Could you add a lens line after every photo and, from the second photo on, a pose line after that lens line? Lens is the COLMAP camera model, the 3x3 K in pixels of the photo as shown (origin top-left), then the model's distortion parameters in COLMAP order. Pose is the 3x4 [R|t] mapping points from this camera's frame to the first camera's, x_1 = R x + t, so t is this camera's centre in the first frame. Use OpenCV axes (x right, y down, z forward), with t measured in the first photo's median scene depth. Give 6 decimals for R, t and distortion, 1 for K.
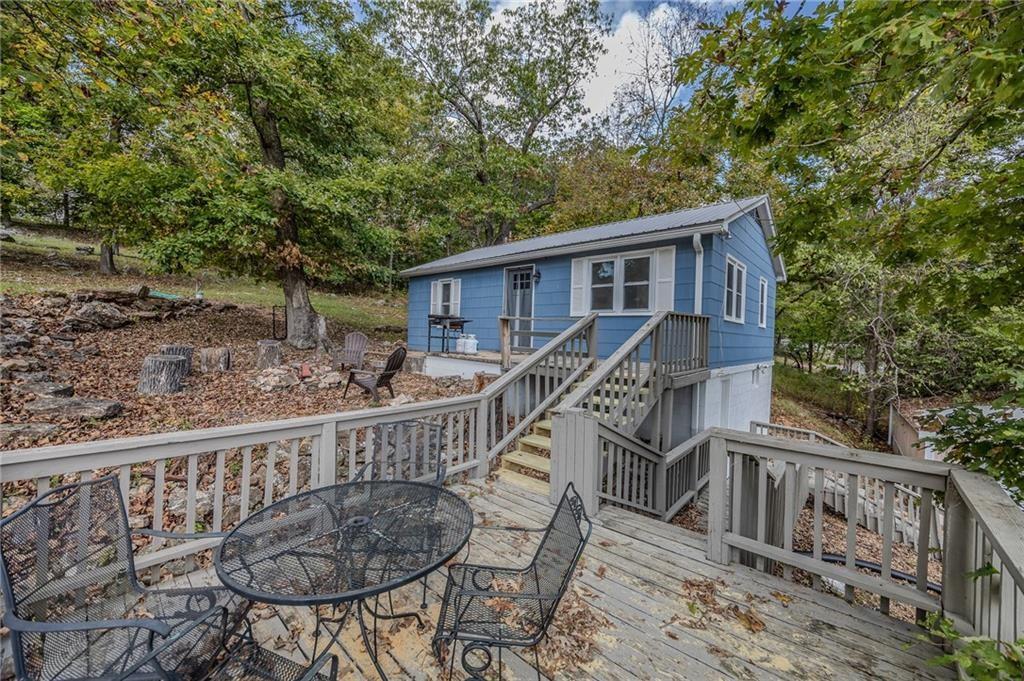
lens RADIAL K [[391.8, 0, 513.0], [0, 391.8, 336.2], [0, 0, 1]] dist [0.013665, -0.000369]
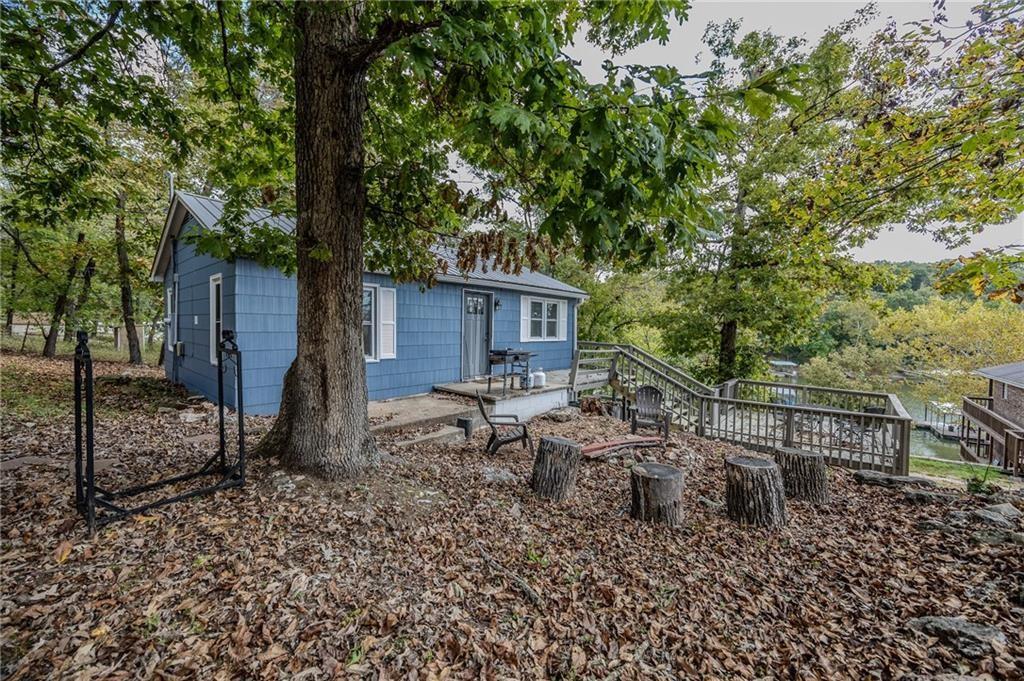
lens RADIAL K [[391.8, 0, 512.5], [0, 391.8, 340.2], [0, 0, 1]] dist [0.013665, -0.000369]
pose [[-0.006807, -0.049054, 0.998773, -1.103352], [0.008369, 0.998758, 0.049111, -0.121677], [-0.999942, 0.008693, -0.006388, 1.076648]]
